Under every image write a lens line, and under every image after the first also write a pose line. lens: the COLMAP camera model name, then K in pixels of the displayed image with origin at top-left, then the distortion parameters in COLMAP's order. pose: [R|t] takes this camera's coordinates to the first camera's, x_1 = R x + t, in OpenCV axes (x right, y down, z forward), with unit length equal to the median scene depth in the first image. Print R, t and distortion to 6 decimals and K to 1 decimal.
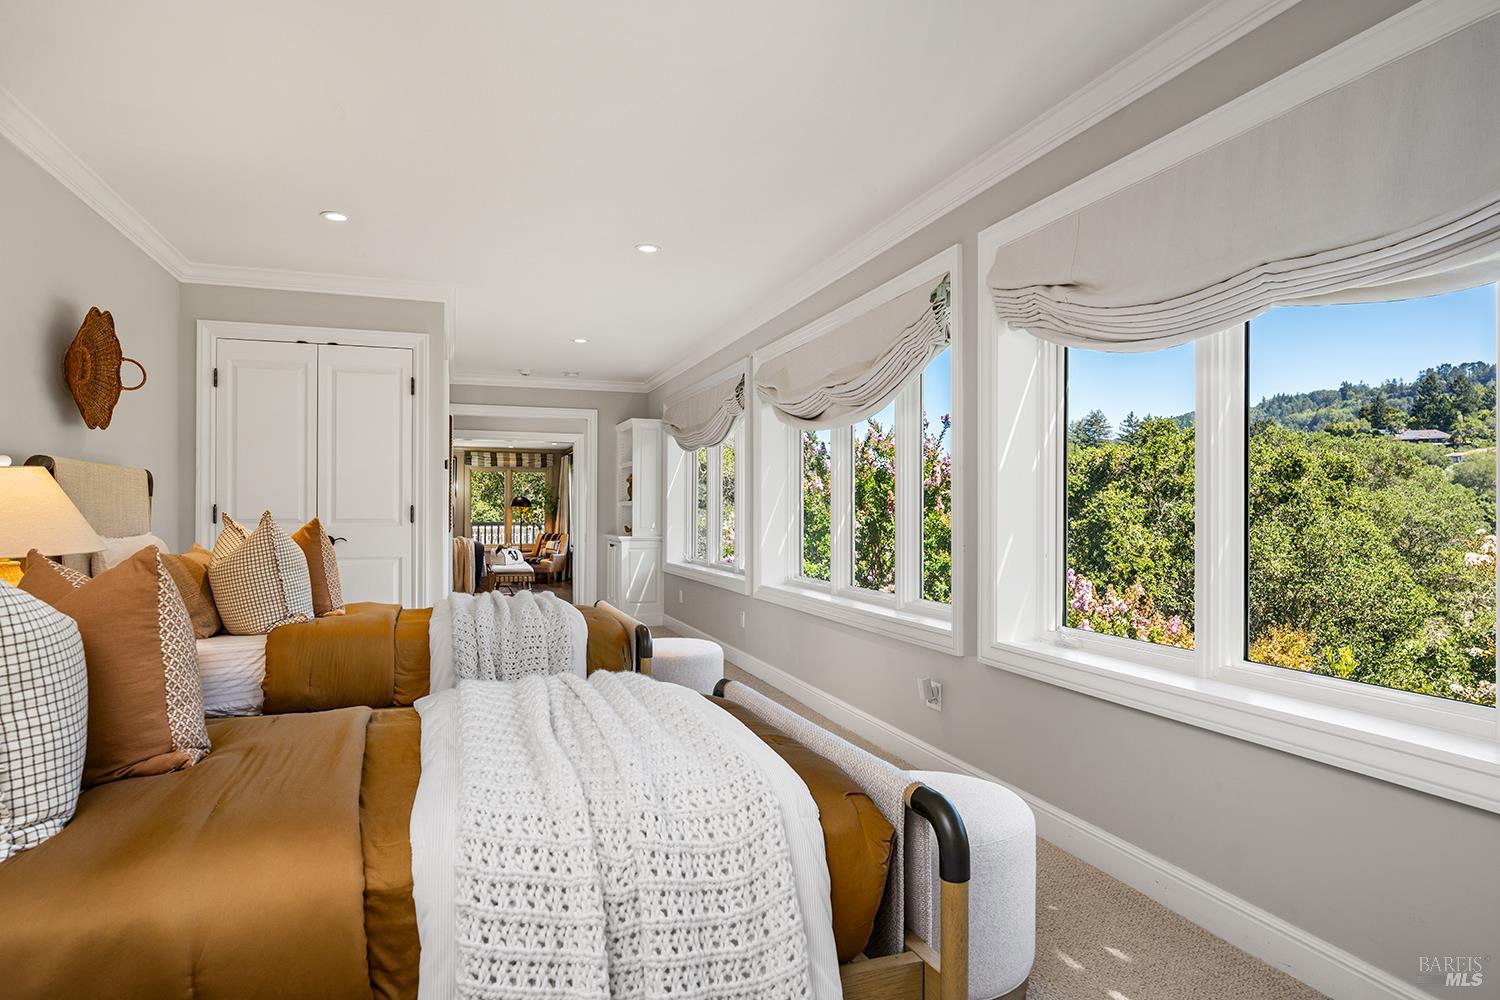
lens RADIAL K [[862.3, 0, 751.4], [0, 862.3, 502.8], [0, 0, 1]] dist [0.000145, 0.000004]
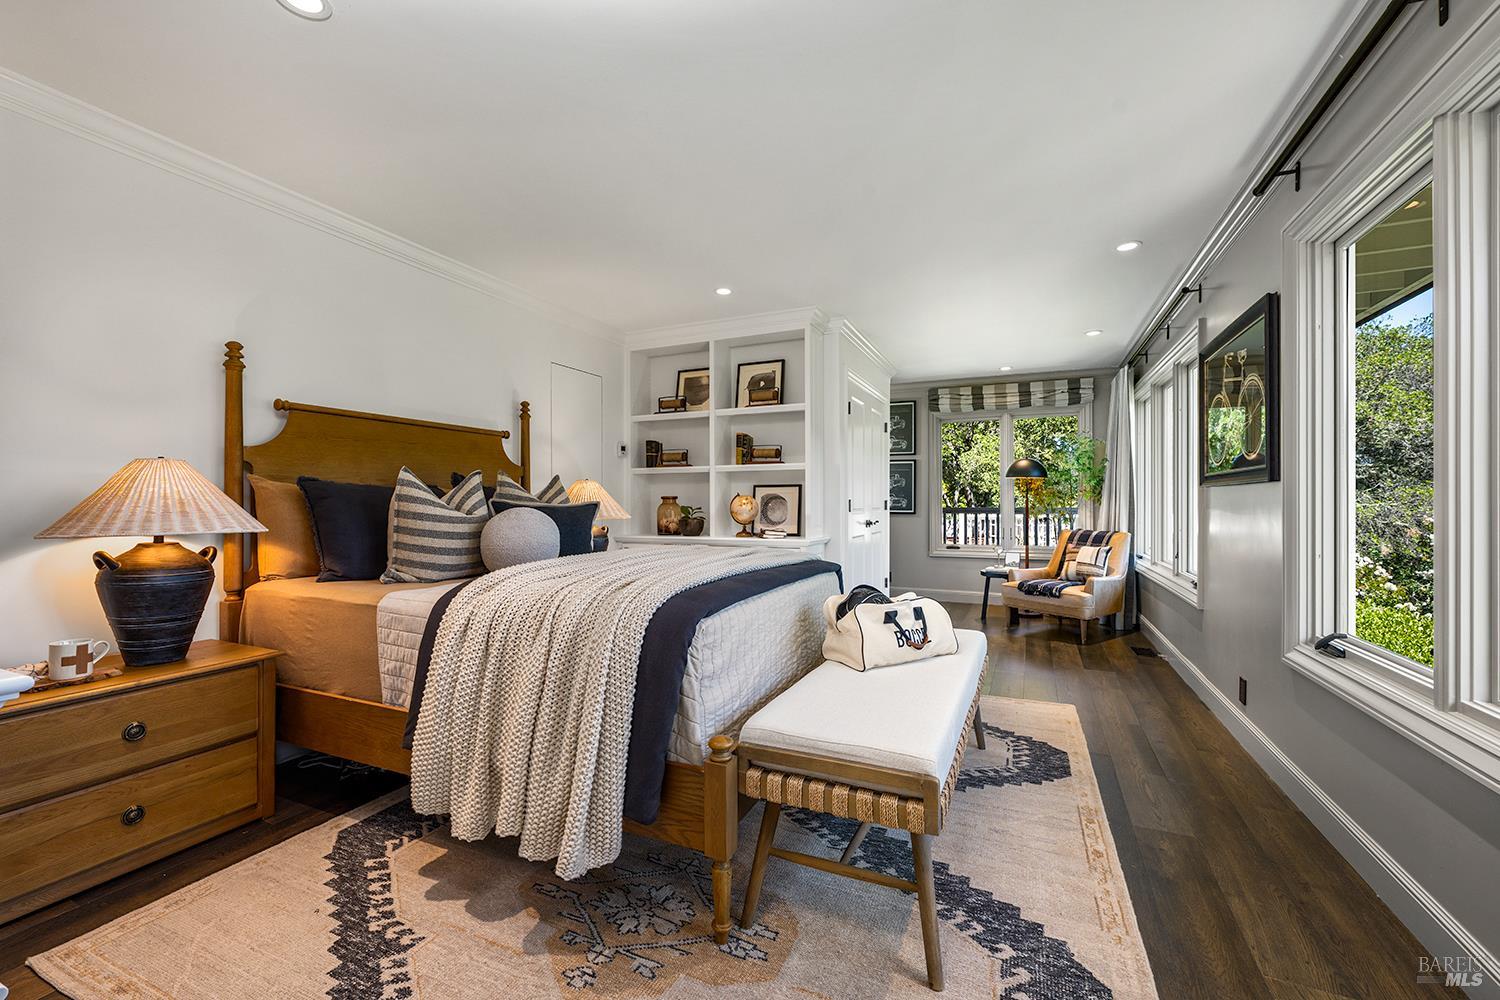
lens RADIAL K [[614.8, 0, 748.5], [0, 614.8, 496.3], [0, 0, 1]] dist [-0.000803, -0.000018]
pose [[0.727967, -0.011159, -0.685522, -0.131566], [0.012428, 0.999918, -0.003078, 0.014709], [0.685500, -0.006279, 0.728046, 0.603146]]
